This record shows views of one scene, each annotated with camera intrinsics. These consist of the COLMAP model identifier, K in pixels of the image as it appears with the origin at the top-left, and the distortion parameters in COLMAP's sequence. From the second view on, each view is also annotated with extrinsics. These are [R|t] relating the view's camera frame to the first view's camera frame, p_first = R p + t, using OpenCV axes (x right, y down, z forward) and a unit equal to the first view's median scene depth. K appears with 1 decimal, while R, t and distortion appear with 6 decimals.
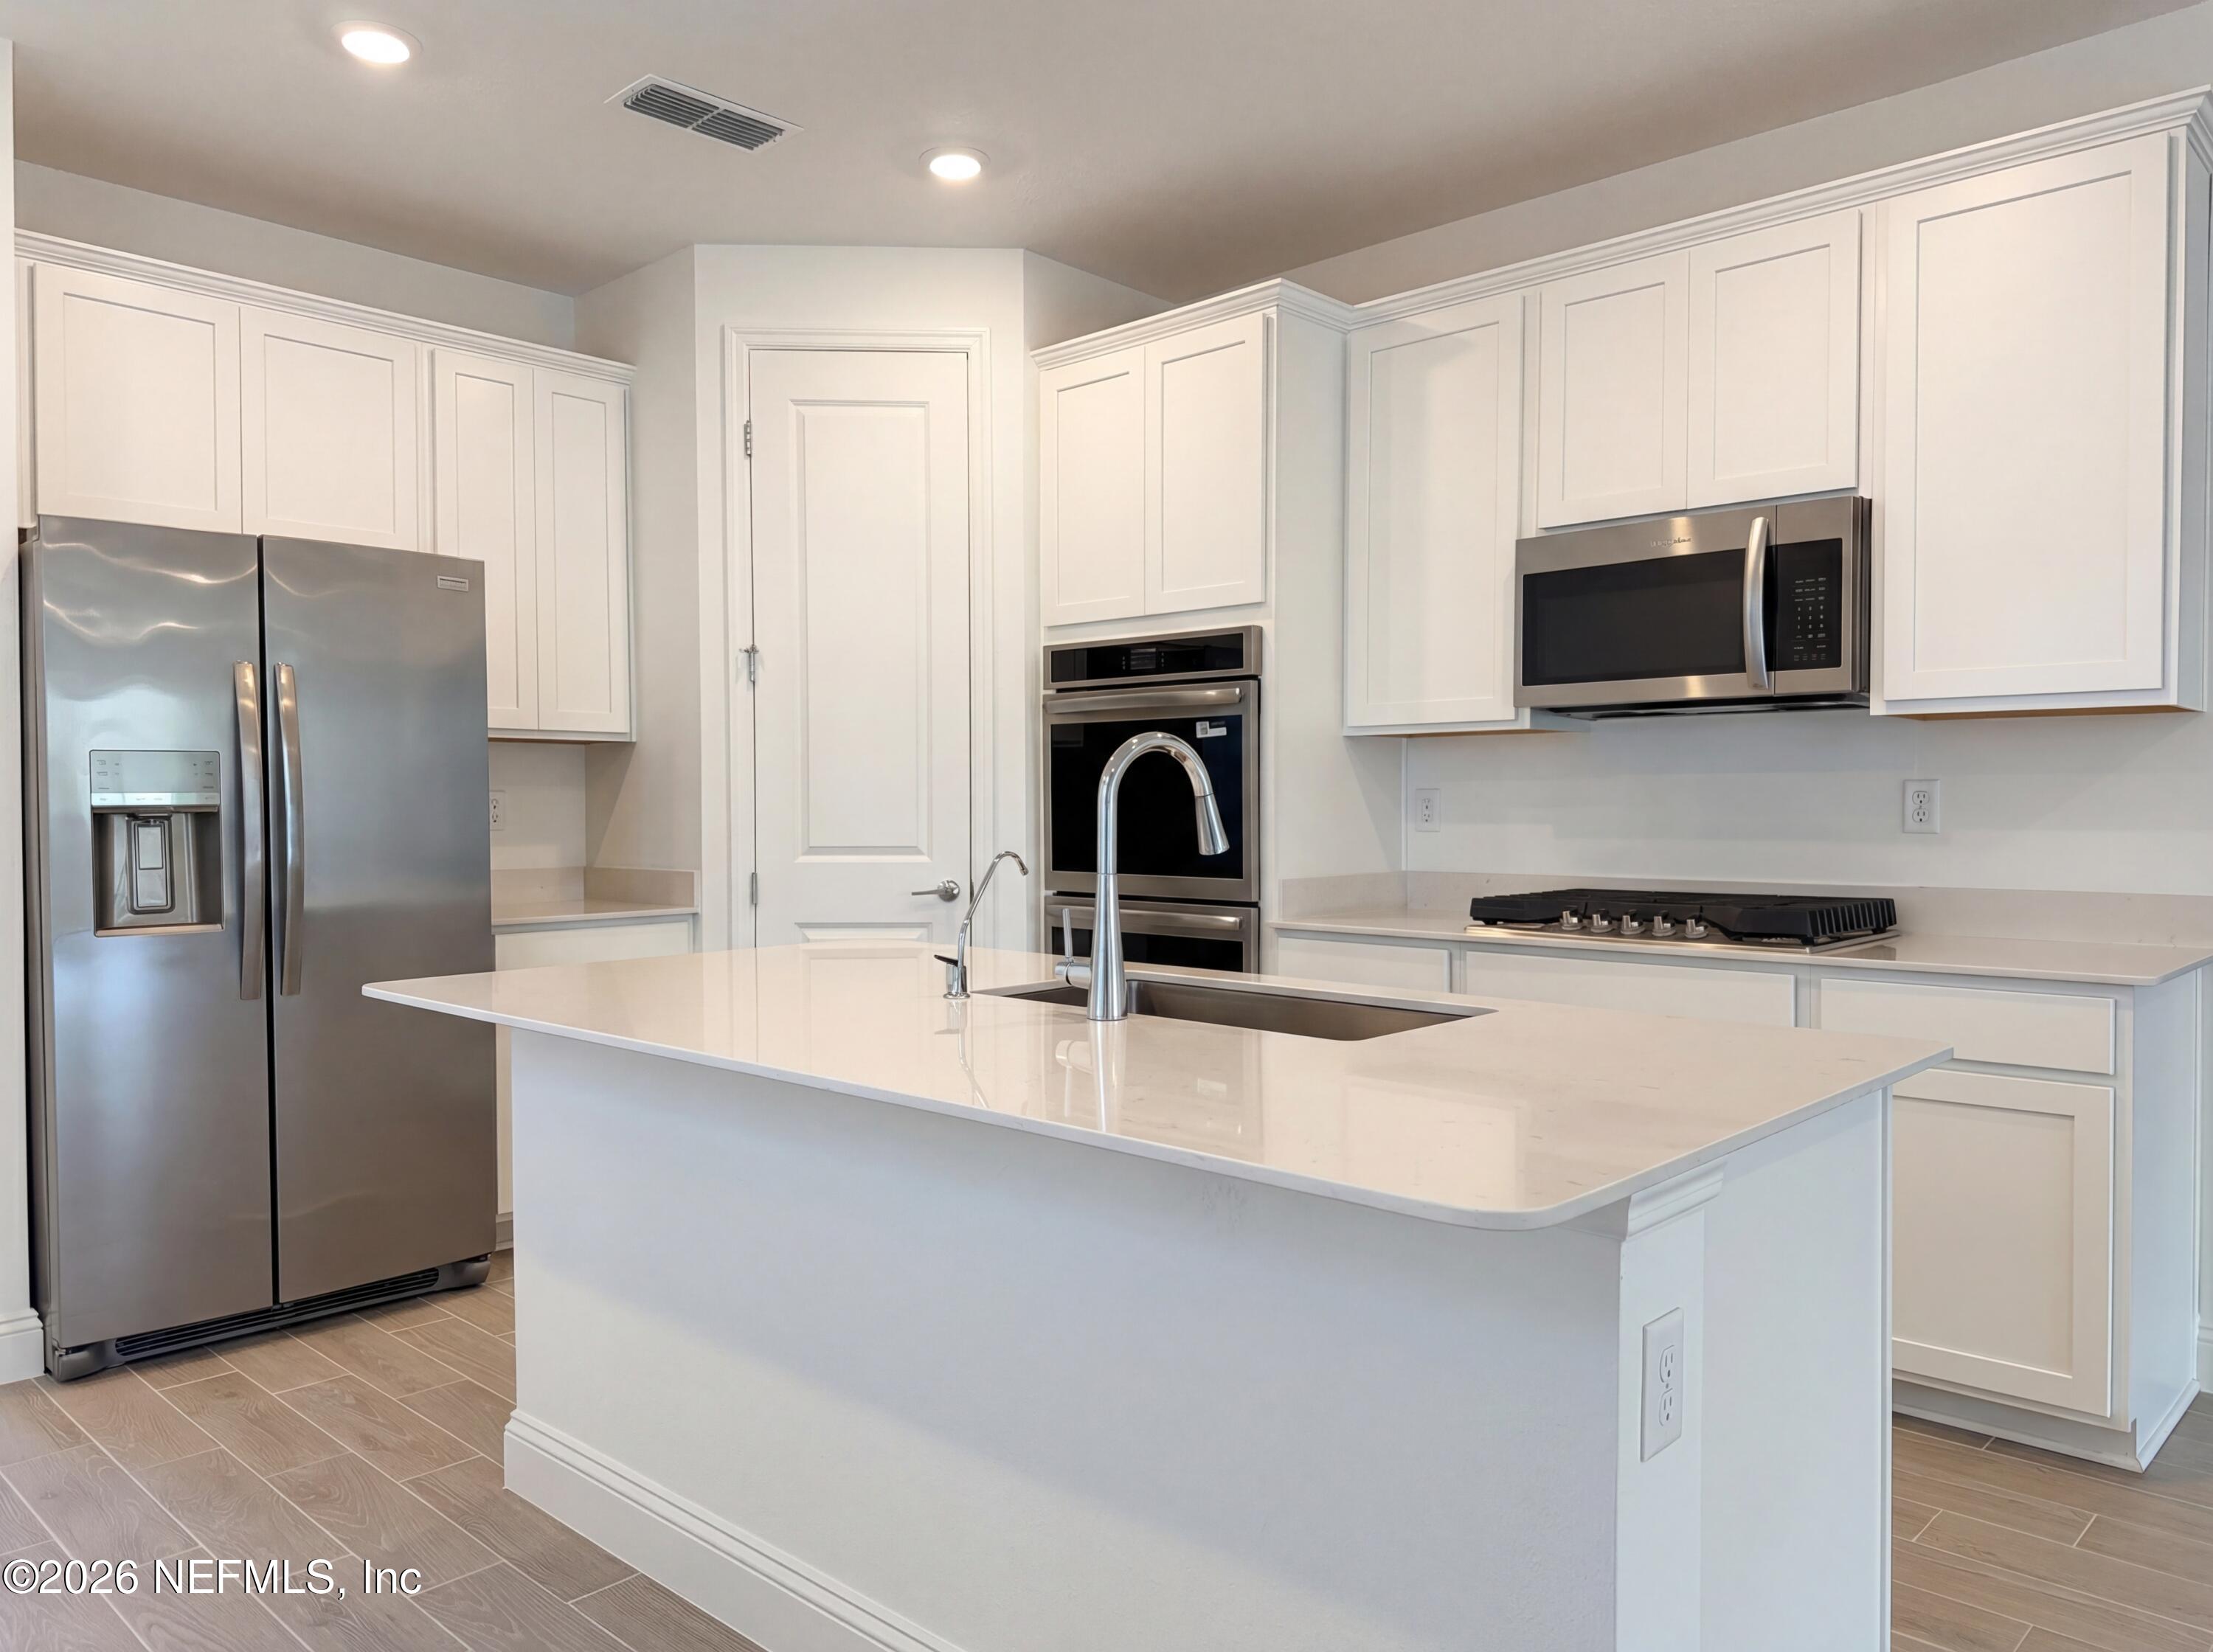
lens RADIAL K [[1576.3, 0, 1087.9], [0, 1576.3, 836.3], [0, 0, 1]] dist [0.101242, -0.138295]
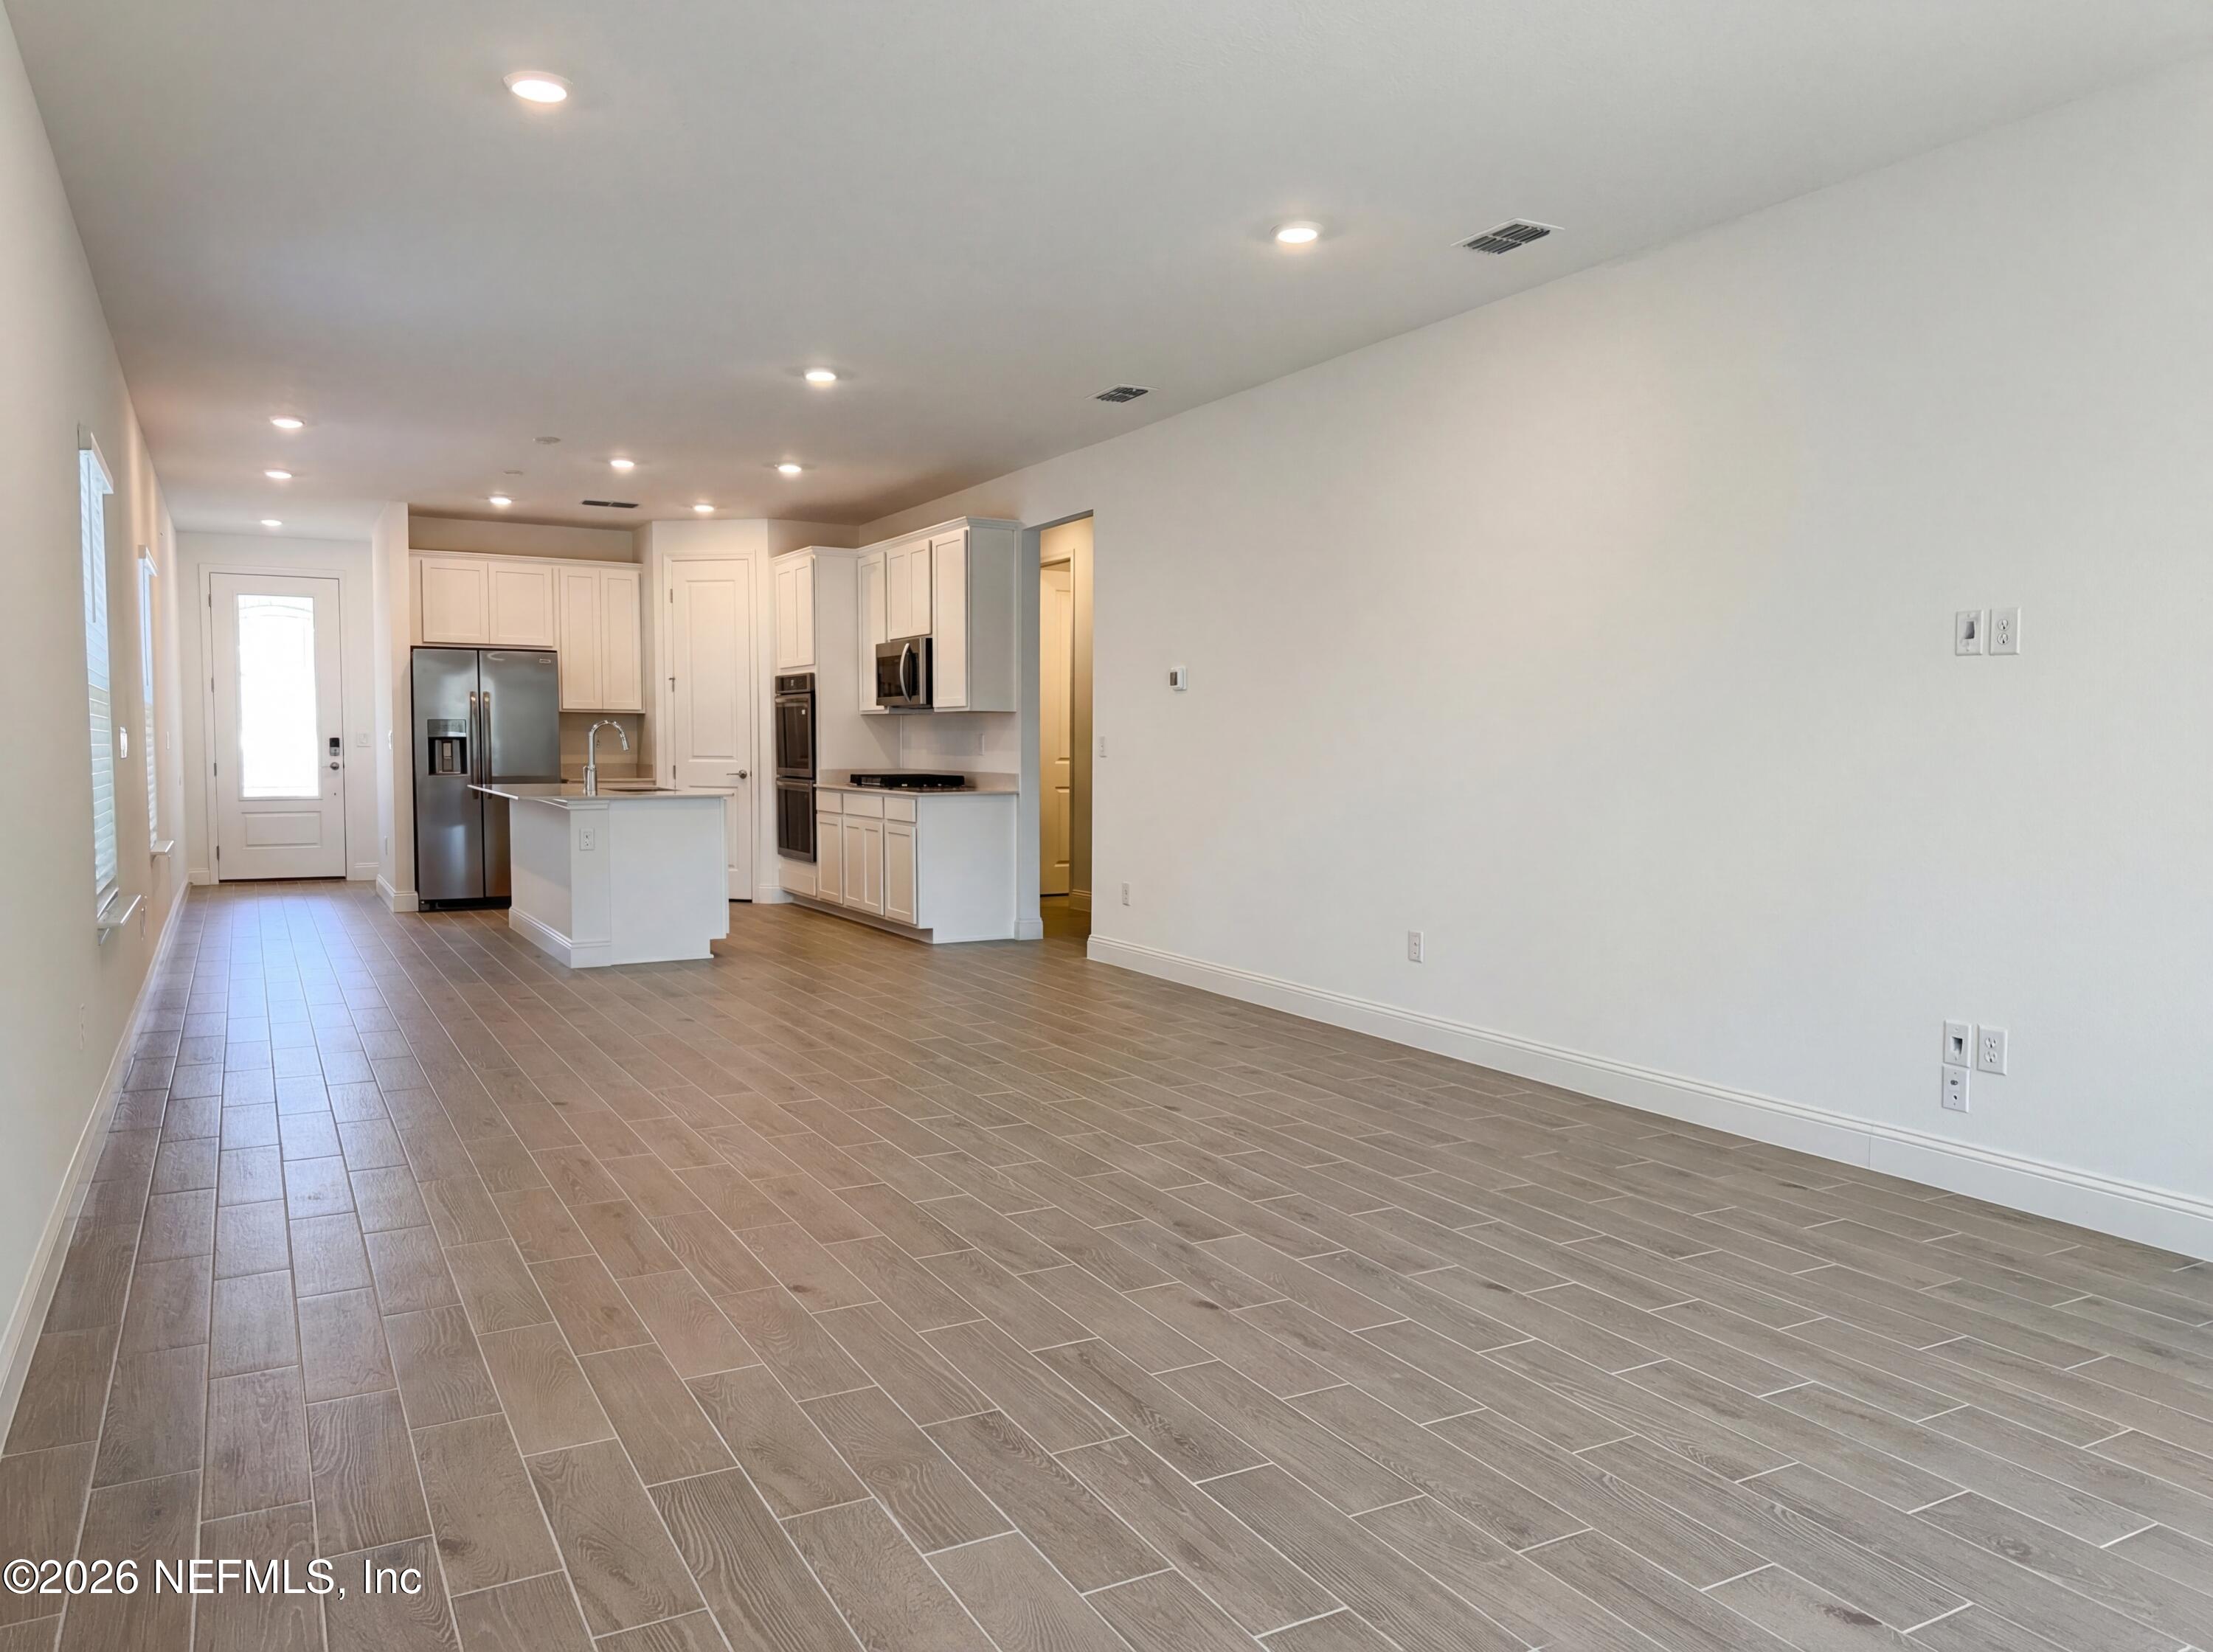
lens RADIAL K [[1576.3, 0, 1087.9], [0, 1576.3, 836.3], [0, 0, 1]] dist [0.101242, -0.138295]
pose [[0.951408, 0.026750, -0.306769, 1.432716], [-0.014921, 0.999054, 0.040843, 0.026846], [0.307572, -0.034281, 0.950907, -1.458365]]
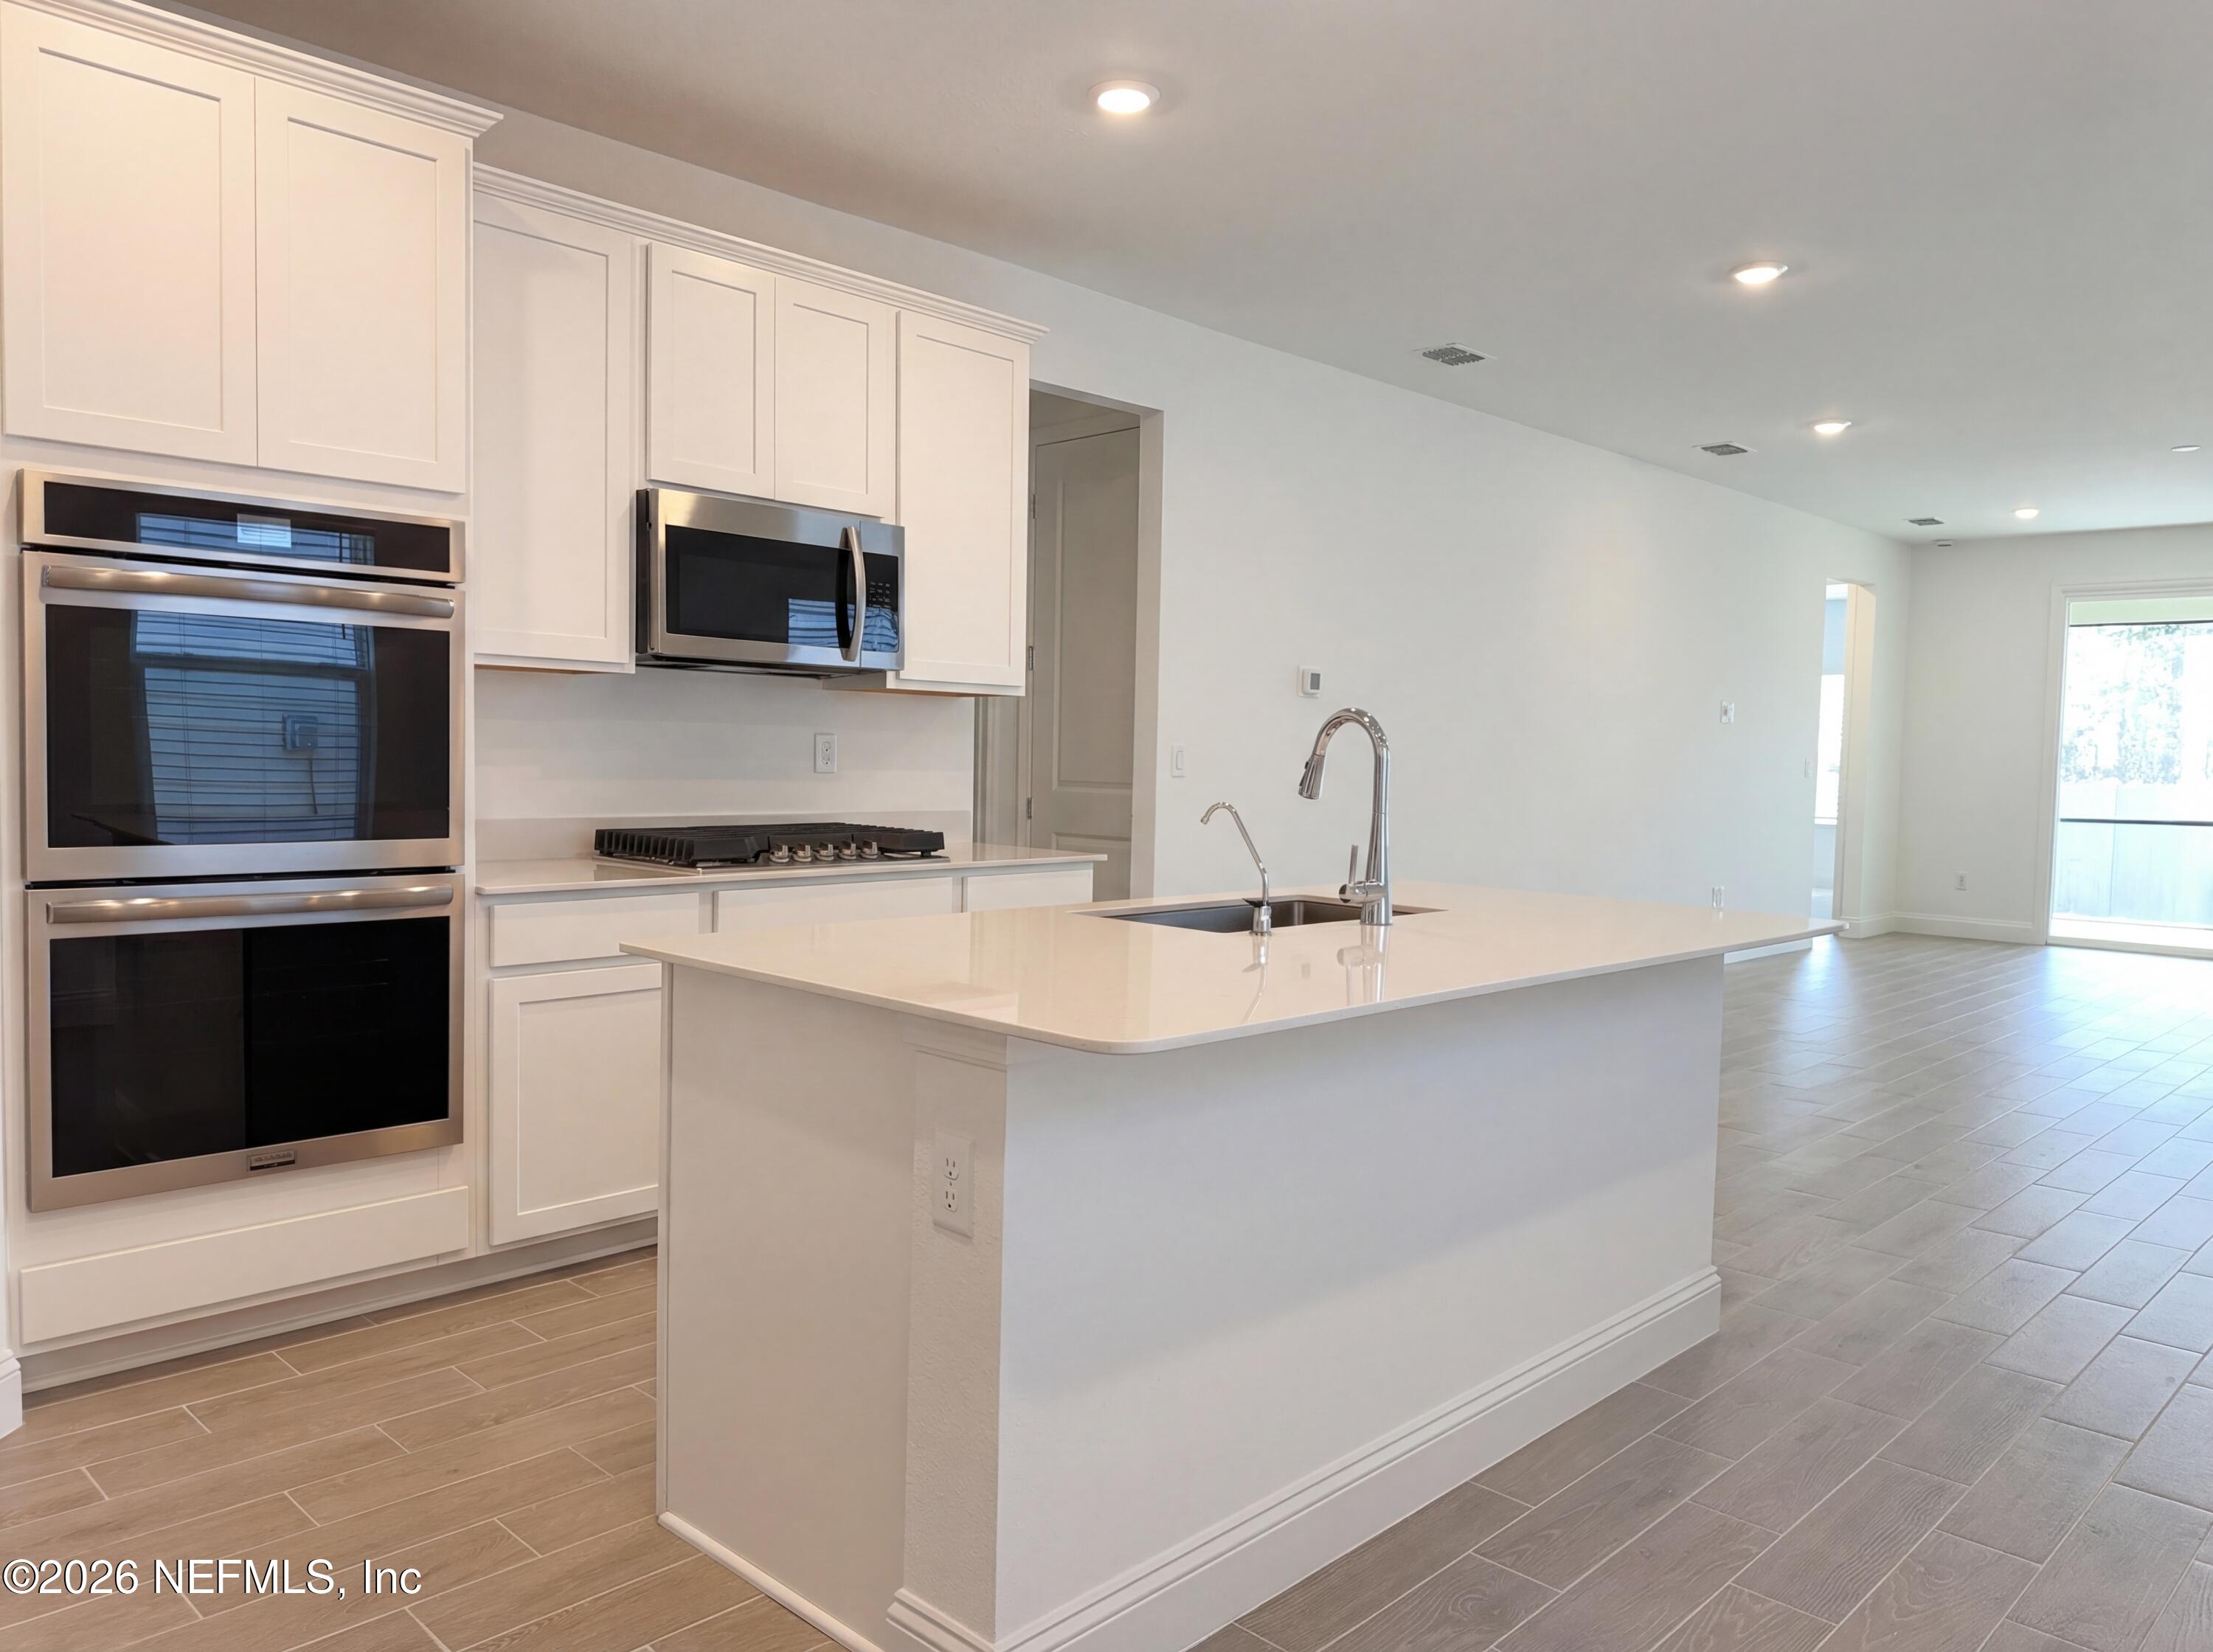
lens RADIAL K [[1576.3, 0, 1087.9], [0, 1576.3, 836.3], [0, 0, 1]] dist [0.101242, -0.138295]
pose [[0.019974, -0.051832, 0.998456, -0.740454], [0.000671, 0.998656, 0.051829, -0.016096], [-0.999800, -0.000366, 0.019982, 0.691780]]
